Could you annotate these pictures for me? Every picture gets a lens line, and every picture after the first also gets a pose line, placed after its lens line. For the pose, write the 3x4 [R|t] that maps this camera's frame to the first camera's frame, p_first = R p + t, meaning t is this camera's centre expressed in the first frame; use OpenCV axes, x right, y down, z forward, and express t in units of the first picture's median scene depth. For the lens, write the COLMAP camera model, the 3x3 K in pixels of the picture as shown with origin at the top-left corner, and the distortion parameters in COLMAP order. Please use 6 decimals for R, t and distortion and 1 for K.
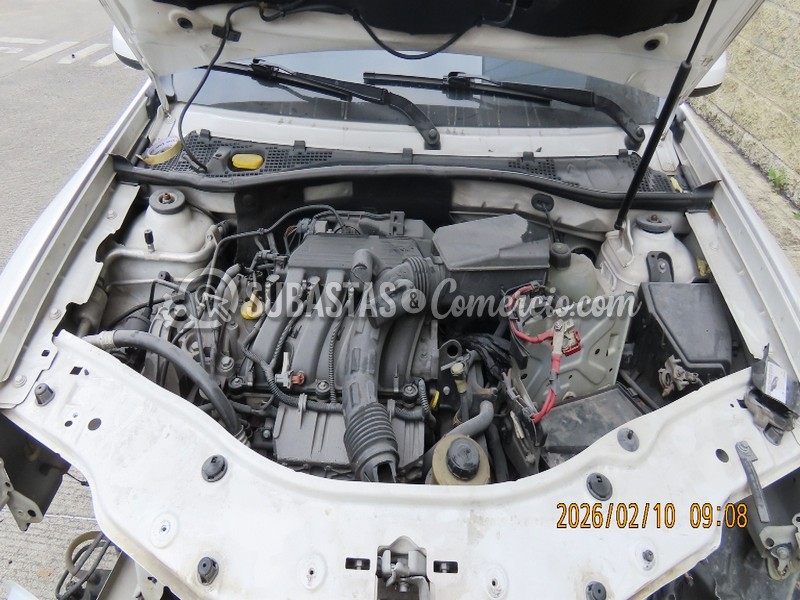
lens RADIAL K [[672.8, 0, 397.9], [0, 672.8, 298.5], [0, 0, 1]] dist [-0.010033, 0.005416]
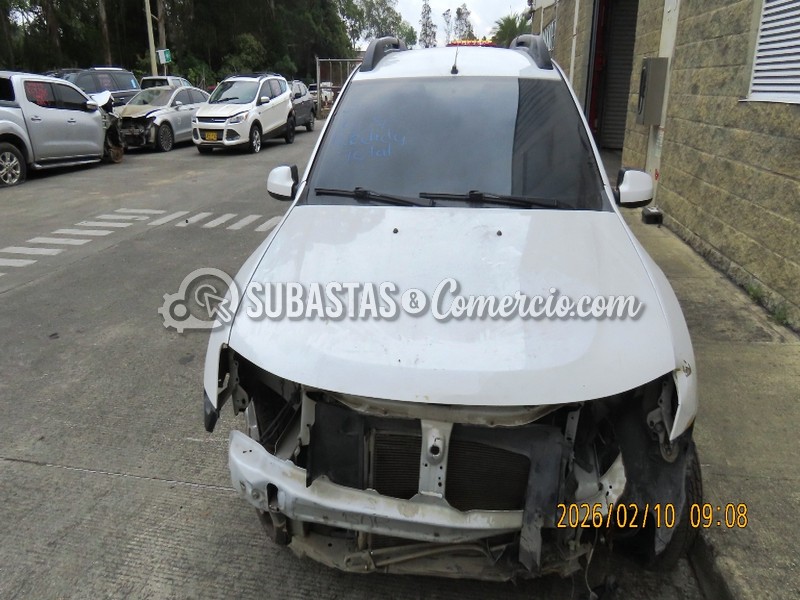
lens RADIAL K [[658.6, 0, 362.0], [0, 658.6, 304.1], [0, 0, 1]] dist [-0.007172, 0.008278]
pose [[0.991820, -0.002300, -0.127622, 0.017909], [-0.027720, 0.972094, -0.232947, 0.358979], [0.124596, 0.234580, 0.964079, -0.614634]]
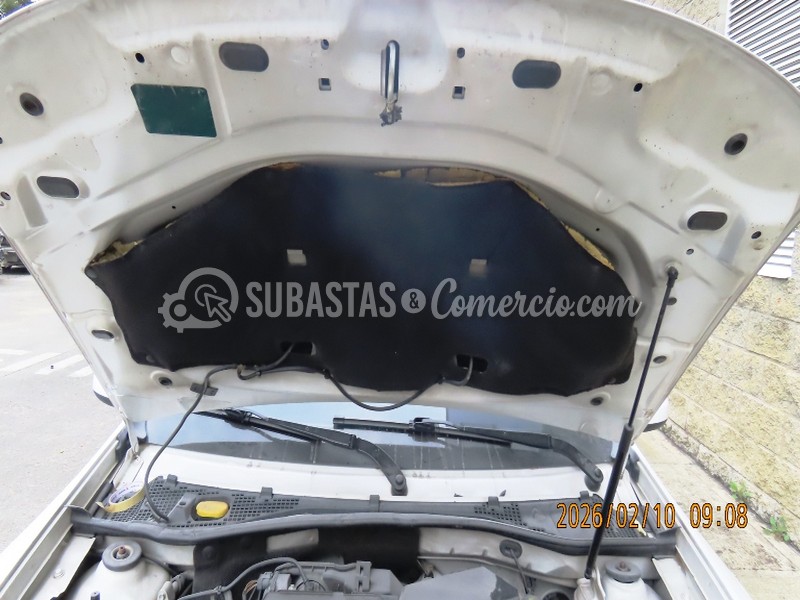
lens RADIAL K [[672.0, 0, 418.1], [0, 672.0, 300.8], [0, 0, 1]] dist [-0.005588, -0.001209]
pose [[0.997516, 0.009023, 0.069863, 0.006305], [0.021088, 0.908031, -0.418372, -0.063348], [-0.067213, 0.418806, 0.905585, -0.040425]]
